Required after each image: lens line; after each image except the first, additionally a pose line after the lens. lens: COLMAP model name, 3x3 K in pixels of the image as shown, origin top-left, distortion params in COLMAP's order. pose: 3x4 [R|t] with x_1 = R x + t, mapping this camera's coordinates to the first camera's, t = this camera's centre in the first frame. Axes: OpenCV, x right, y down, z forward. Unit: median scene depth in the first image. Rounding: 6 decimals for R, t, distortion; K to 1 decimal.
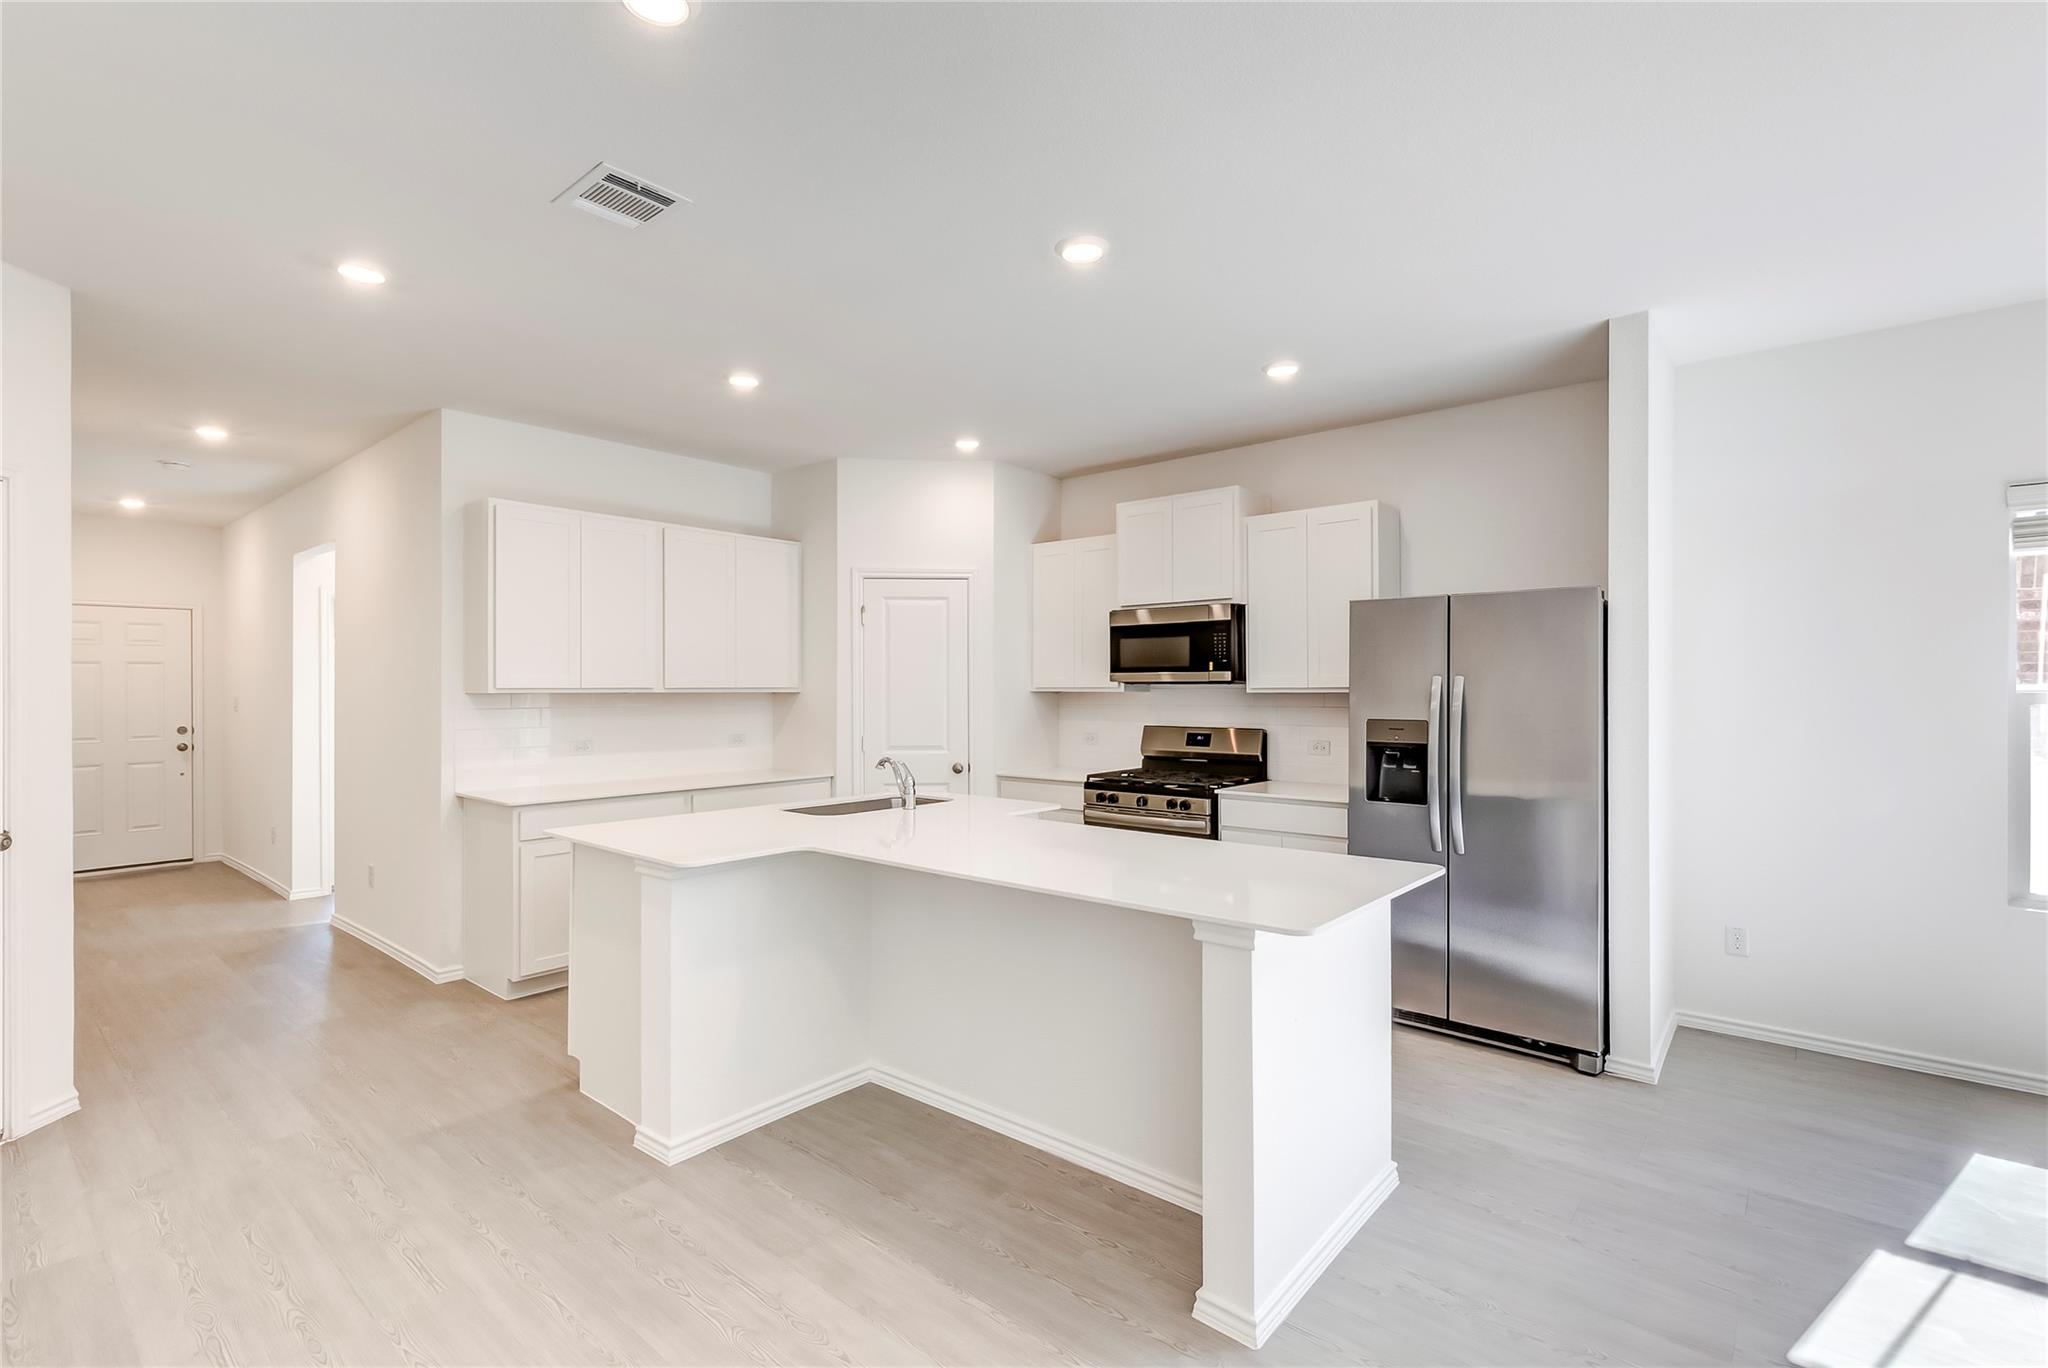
lens RADIAL K [[927.9, 0, 1029.3], [0, 927.9, 689.7], [0, 0, 1]] dist [0.003756, 0.000277]
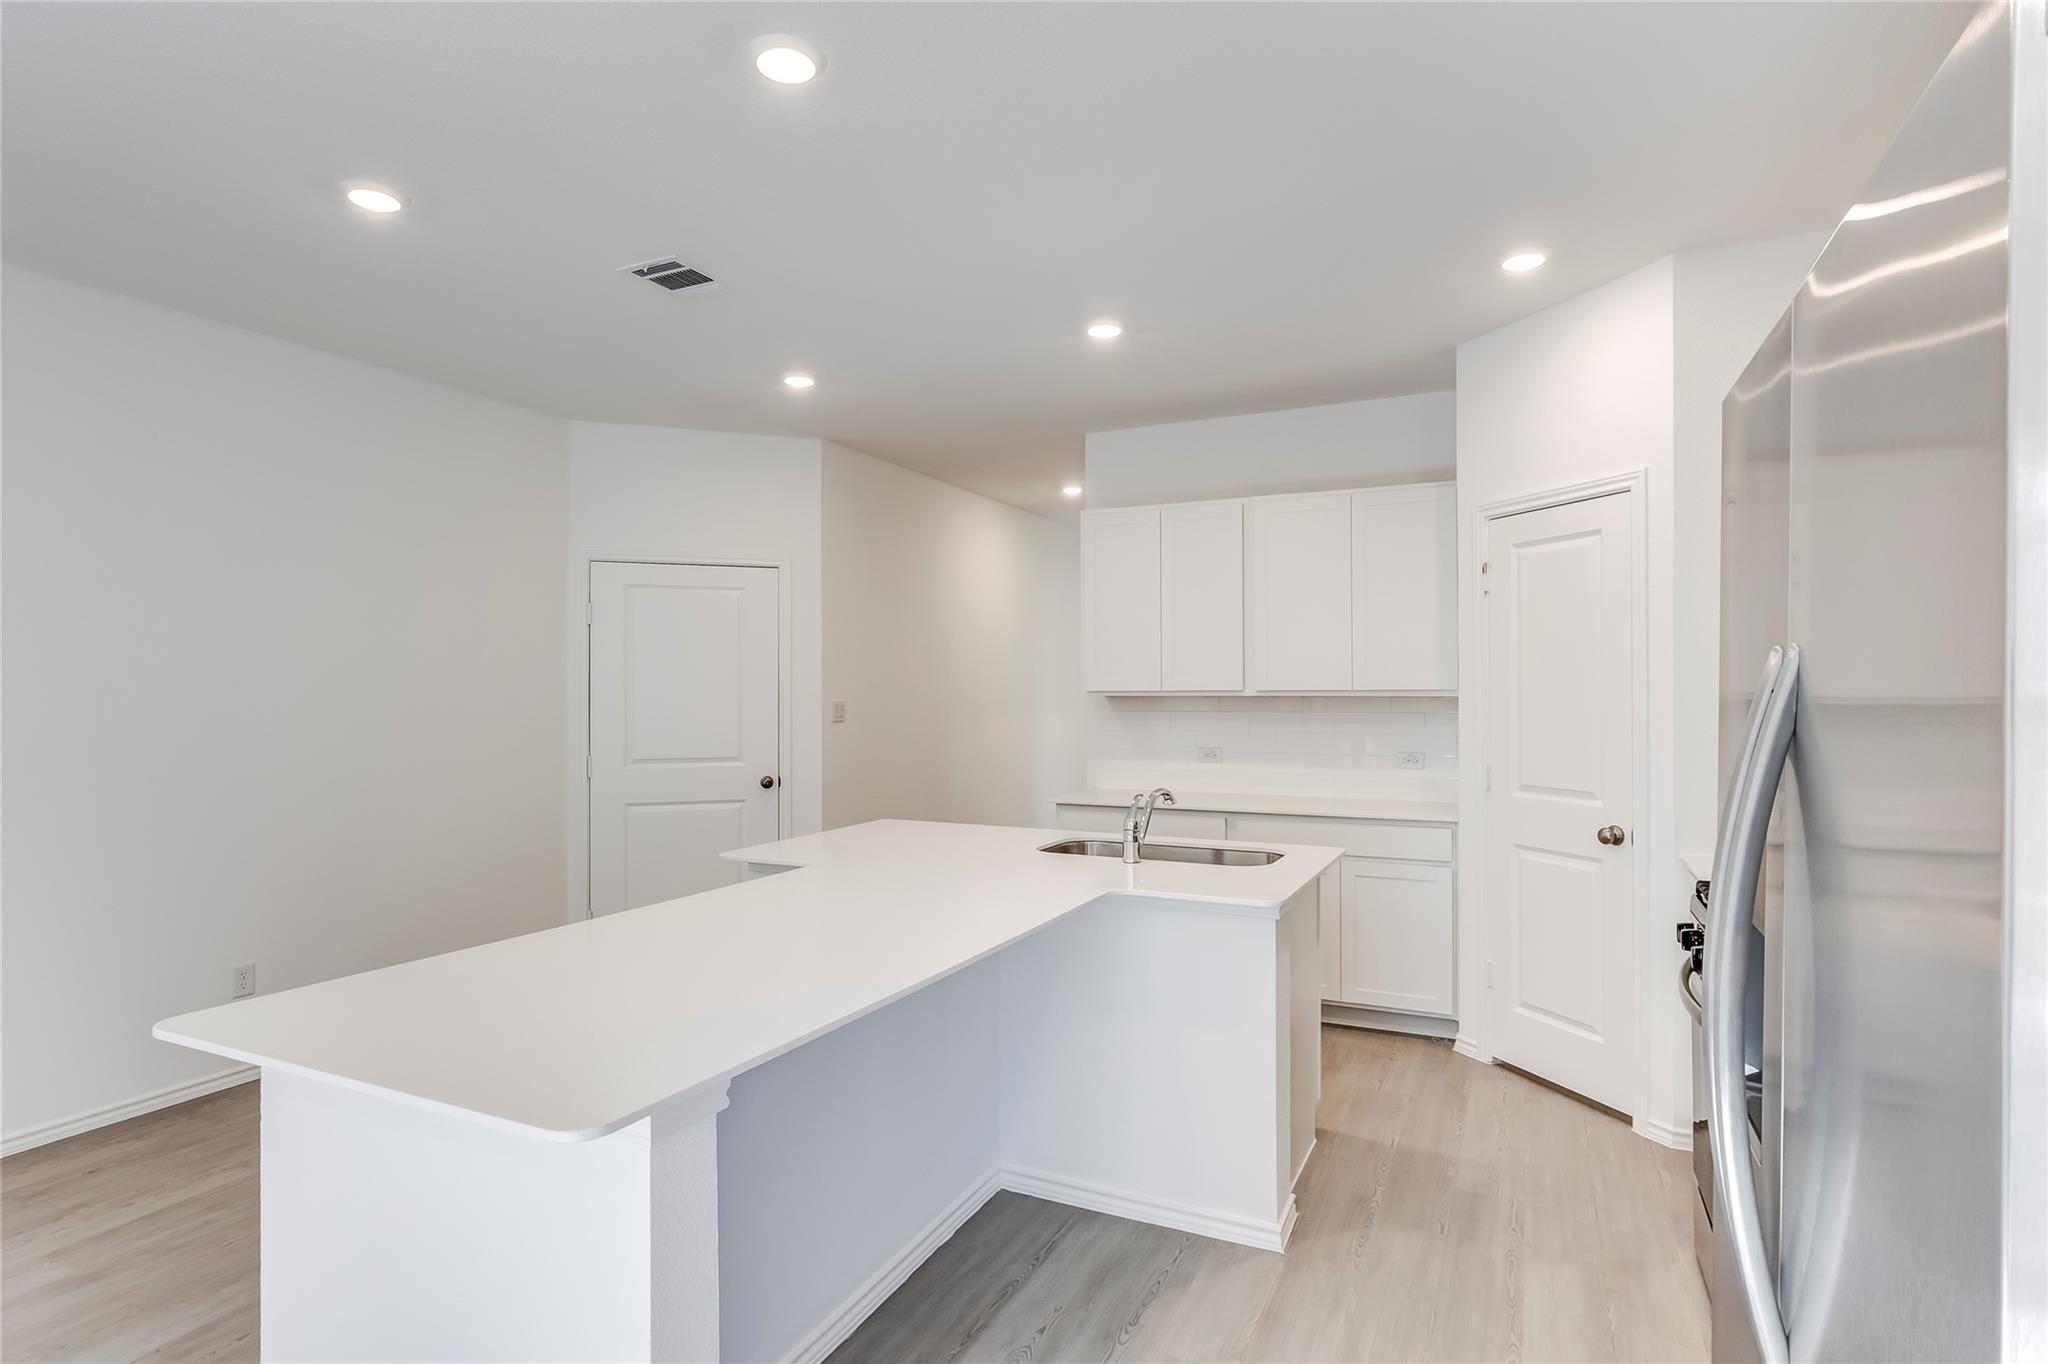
lens RADIAL K [[1070.4, 0, 1029.3], [0, 1070.4, 689.4], [0, 0, 1]] dist [-0.000154, -0.000115]
pose [[0.248958, -0.002547, -0.968511, 0.483587], [-0.000896, 0.999996, -0.002861, 0.000118], [0.968514, 0.001580, 0.248955, 0.533694]]
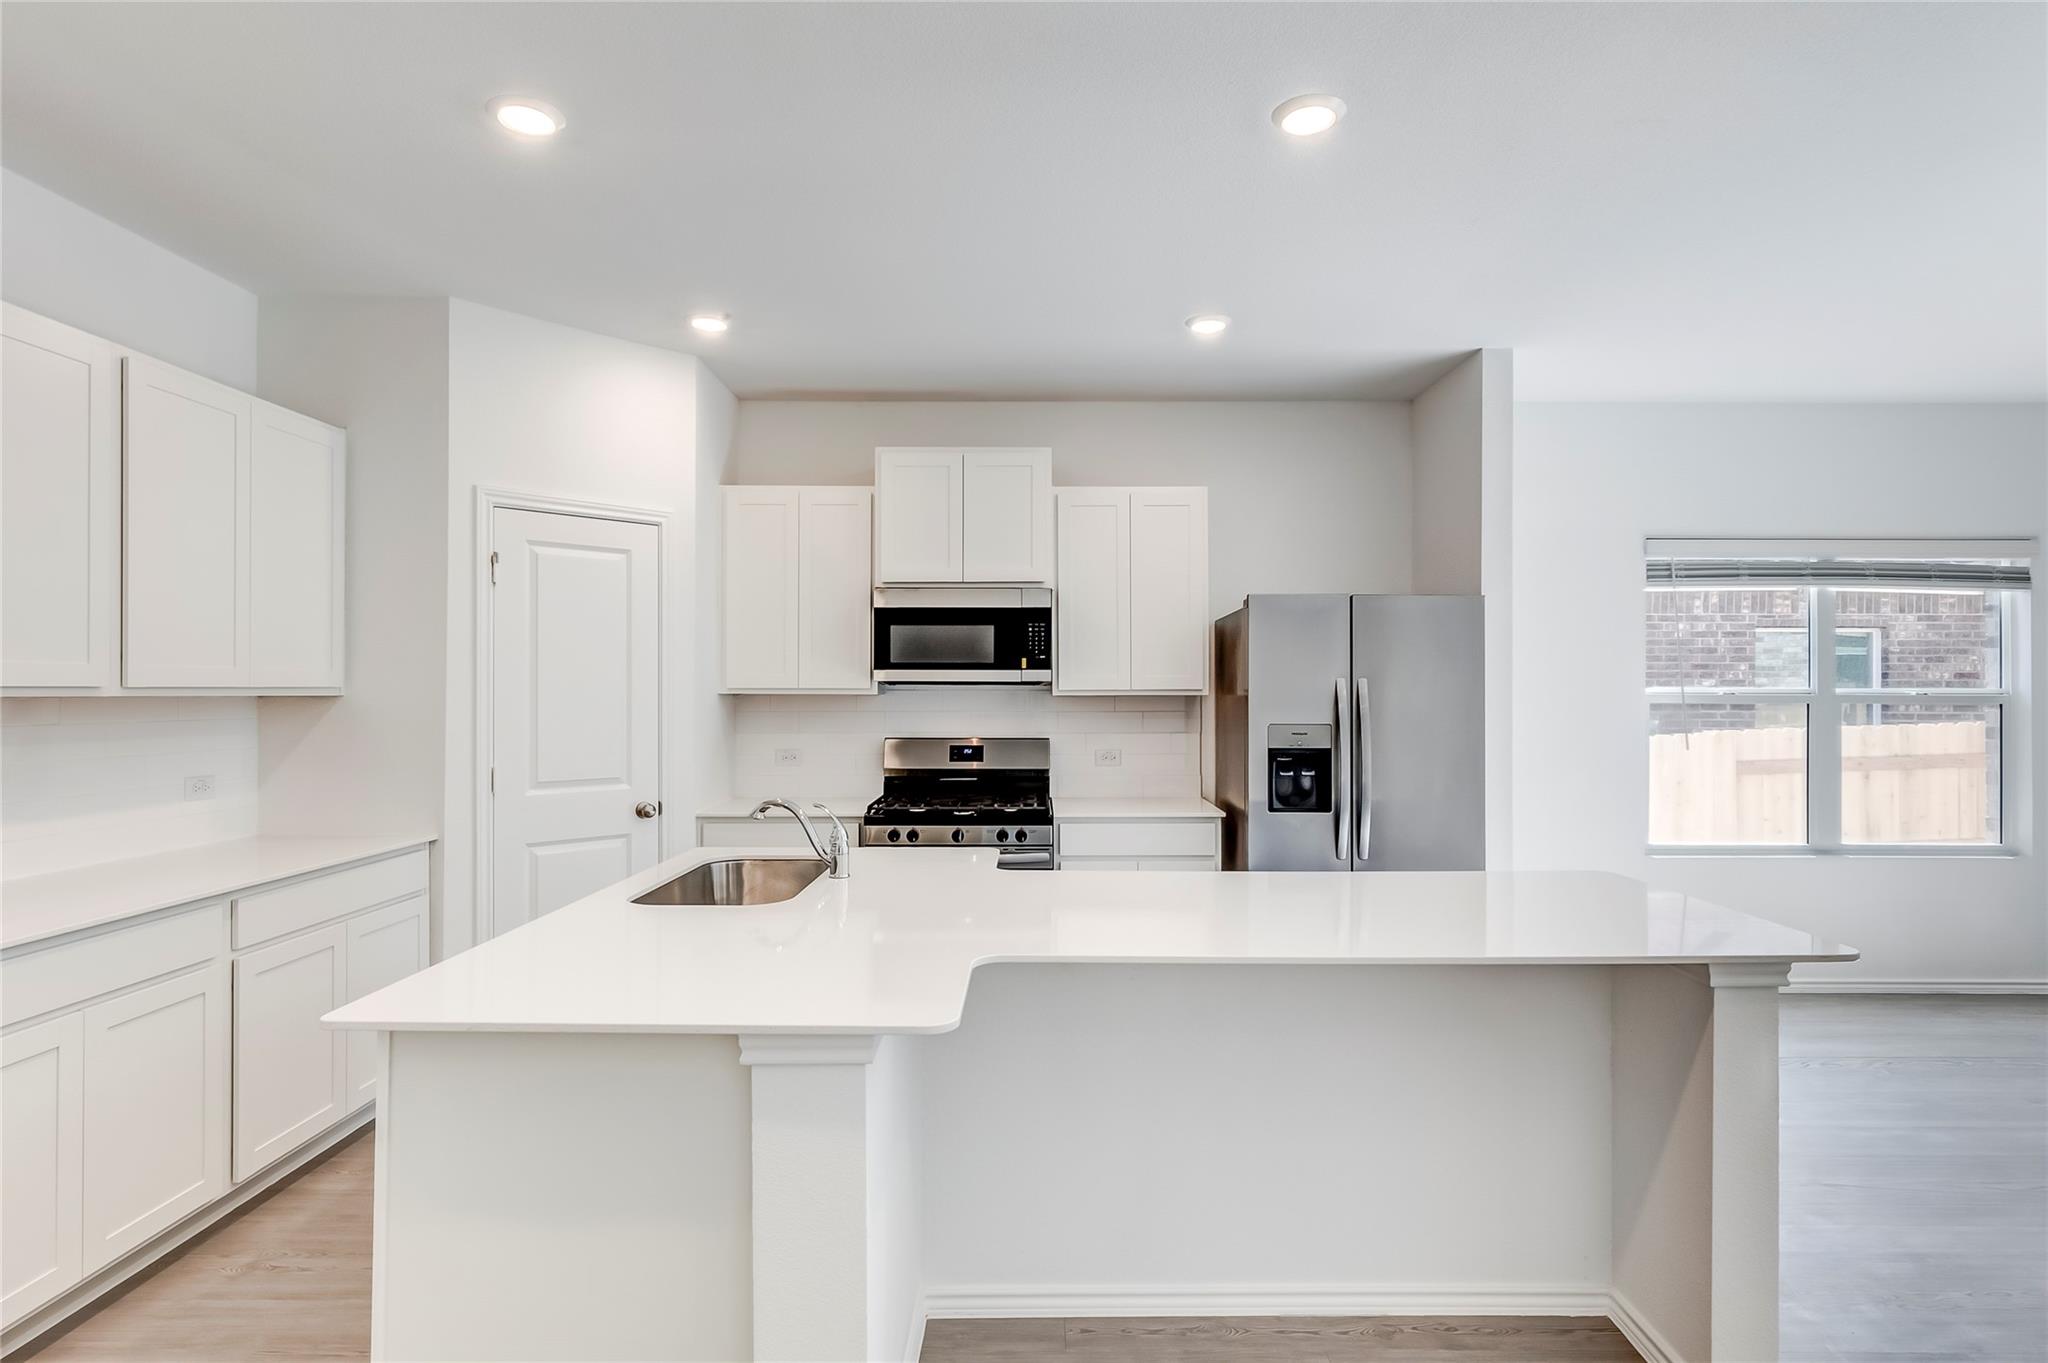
lens RADIAL K [[1055.8, 0, 1034.8], [0, 1055.8, 684.2], [0, 0, 1]] dist [-0.000025, -0.000479]
pose [[0.766901, 0.005064, 0.641745, -0.367347], [-0.001643, 0.999981, -0.005927, -0.000974], [-0.641763, 0.003491, 0.766895, 0.259857]]
